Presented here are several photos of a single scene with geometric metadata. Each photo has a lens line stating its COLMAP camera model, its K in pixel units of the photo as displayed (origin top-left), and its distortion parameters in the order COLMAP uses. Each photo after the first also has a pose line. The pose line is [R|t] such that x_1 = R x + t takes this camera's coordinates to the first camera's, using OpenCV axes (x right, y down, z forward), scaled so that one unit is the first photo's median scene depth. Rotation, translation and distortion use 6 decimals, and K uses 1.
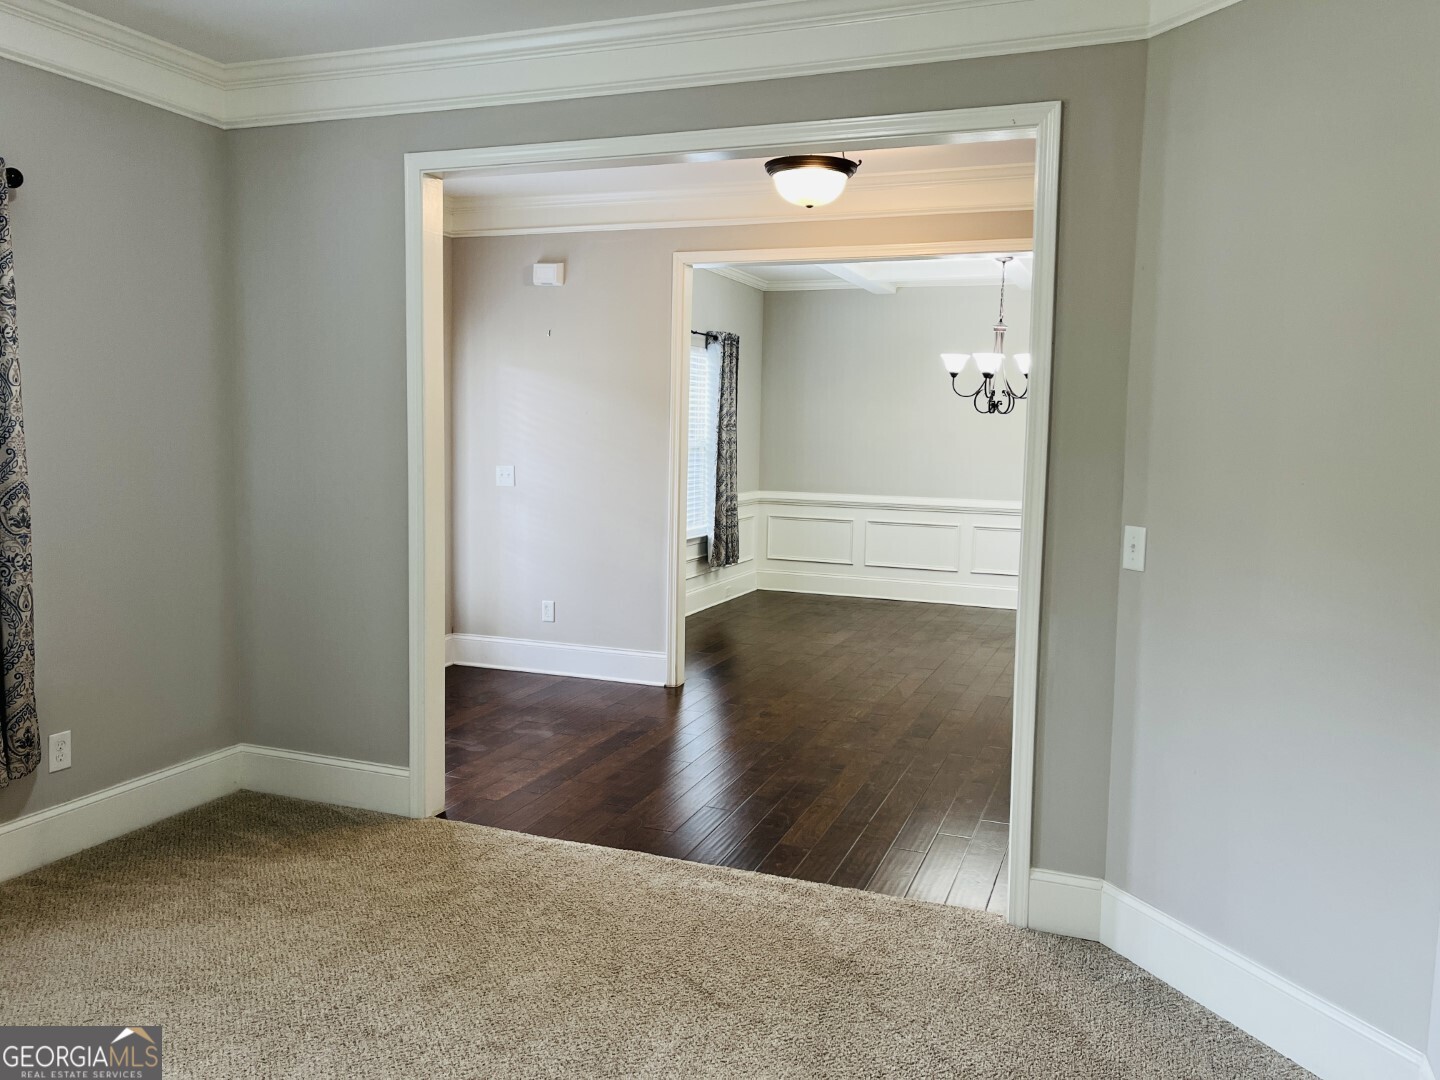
lens RADIAL K [[1096.9, 0, 718.7], [0, 1096.9, 541.6], [0, 0, 1]] dist [0.035404, -0.013838]
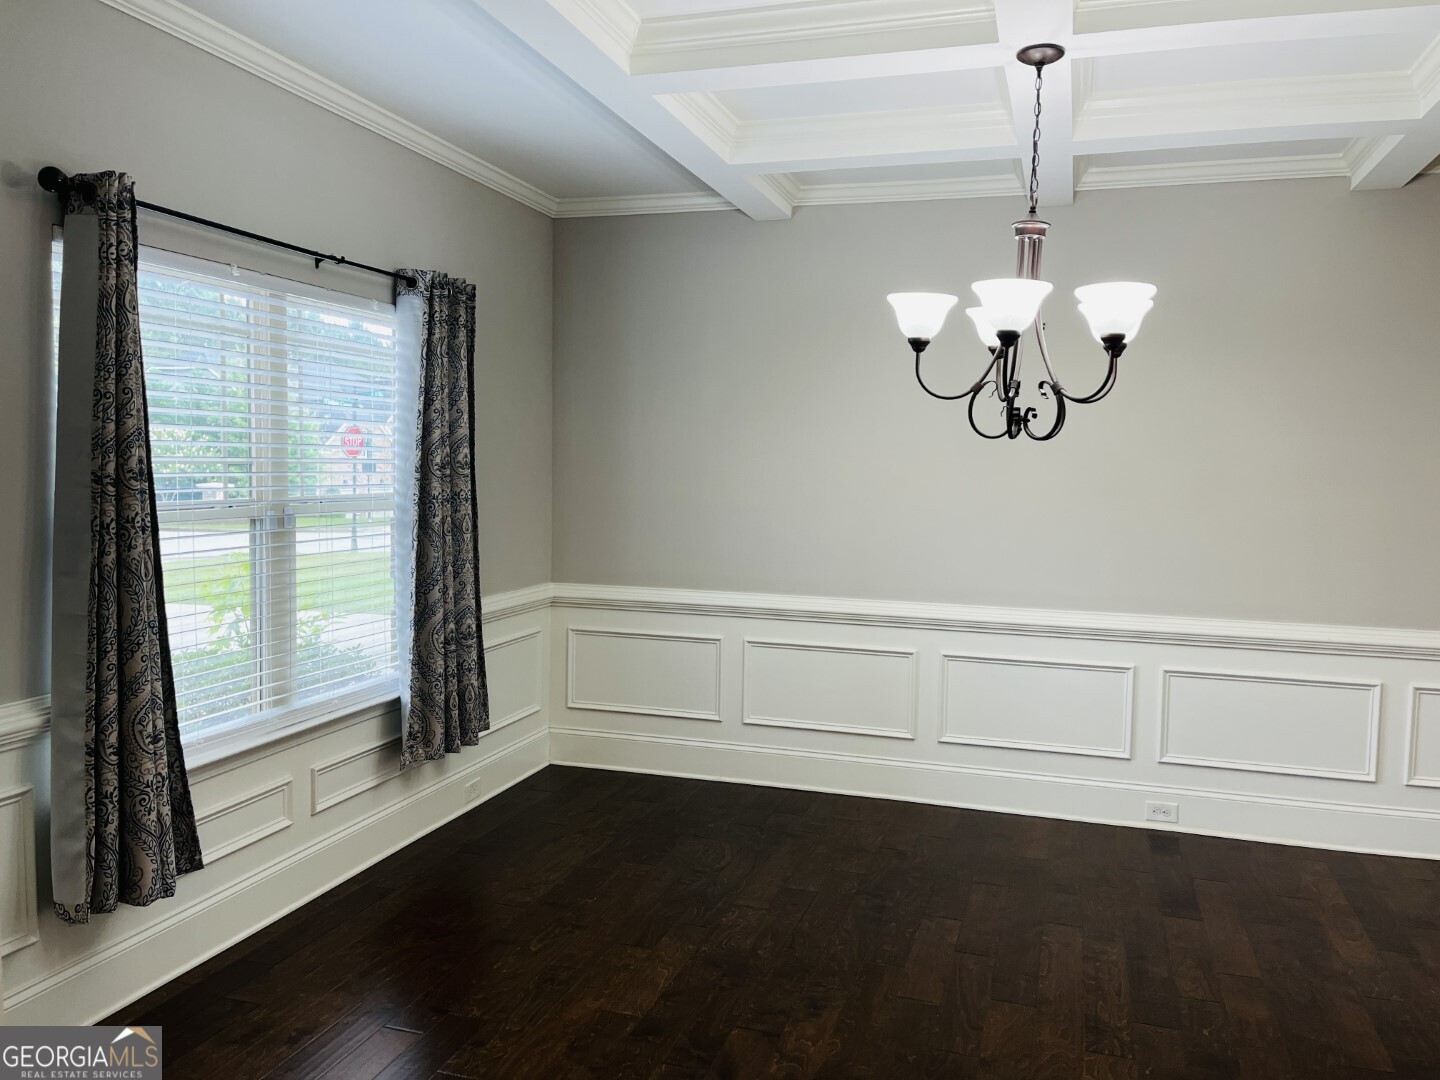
lens RADIAL K [[1096.9, 0, 724.2], [0, 1096.9, 532.3], [0, 0, 1]] dist [0.035404, -0.013838]
pose [[0.997278, -0.006045, 0.073490, 0.095650], [0.008898, 0.999217, -0.038549, -0.057571], [-0.073200, 0.039098, 0.996551, 0.516594]]
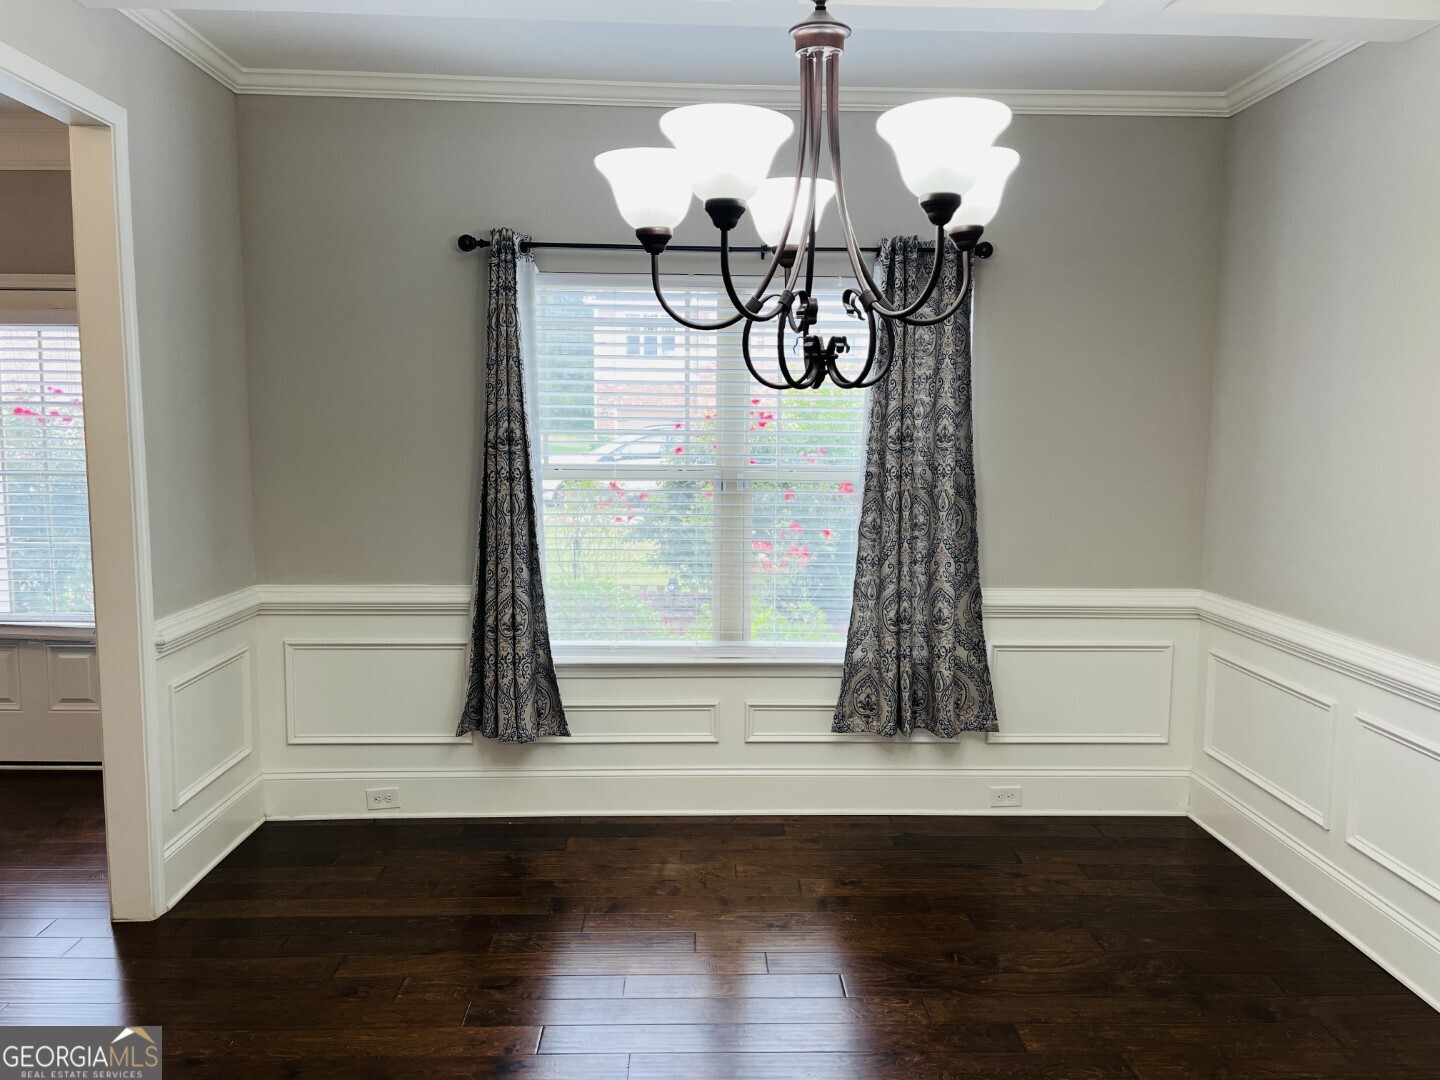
lens RADIAL K [[1096.9, 0, 729.0], [0, 1096.9, 534.3], [0, 0, 1]] dist [0.035404, -0.013838]
pose [[0.413974, 0.077394, -0.906992, 0.404651], [-0.097103, 0.994448, 0.040537, -0.077918], [0.905095, 0.071290, 0.419191, 0.749082]]
